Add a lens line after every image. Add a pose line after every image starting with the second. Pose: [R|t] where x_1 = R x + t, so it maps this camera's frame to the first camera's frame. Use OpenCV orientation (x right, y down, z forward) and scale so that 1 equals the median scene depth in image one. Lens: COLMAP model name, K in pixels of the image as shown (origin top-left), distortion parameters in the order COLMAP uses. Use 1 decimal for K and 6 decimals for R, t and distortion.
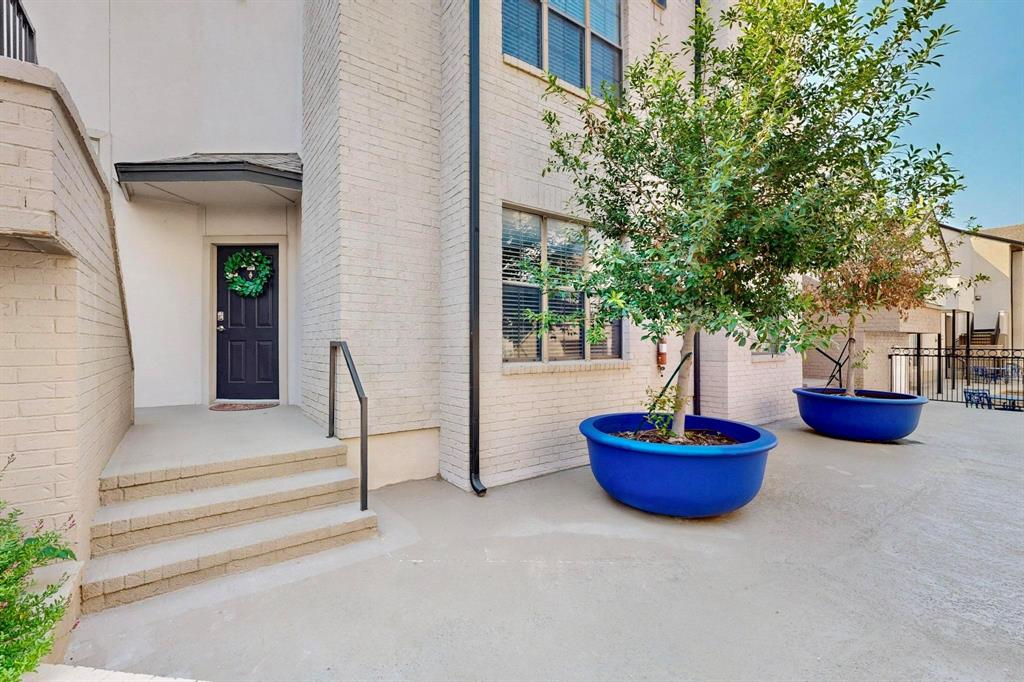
lens RADIAL K [[452.7, 0, 512.0], [0, 452.7, 341.0], [0, 0, 1]] dist [0.002770, -0.000112]
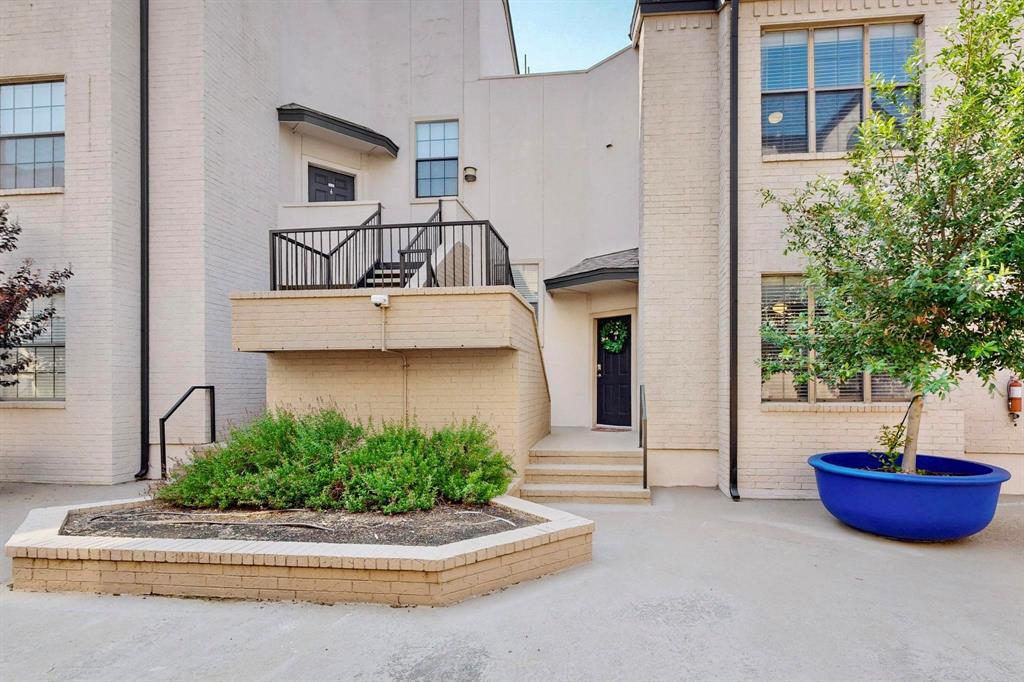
lens RADIAL K [[1055.8, 0, 512.0], [0, 1055.8, 341.0], [0, 0, 1]] dist [0.000096, -0.000150]
pose [[0.663053, -0.029750, -0.747981, 1.761723], [0.004016, 0.999337, -0.036187, -0.018217], [0.748562, 0.020990, 0.662733, -1.503577]]
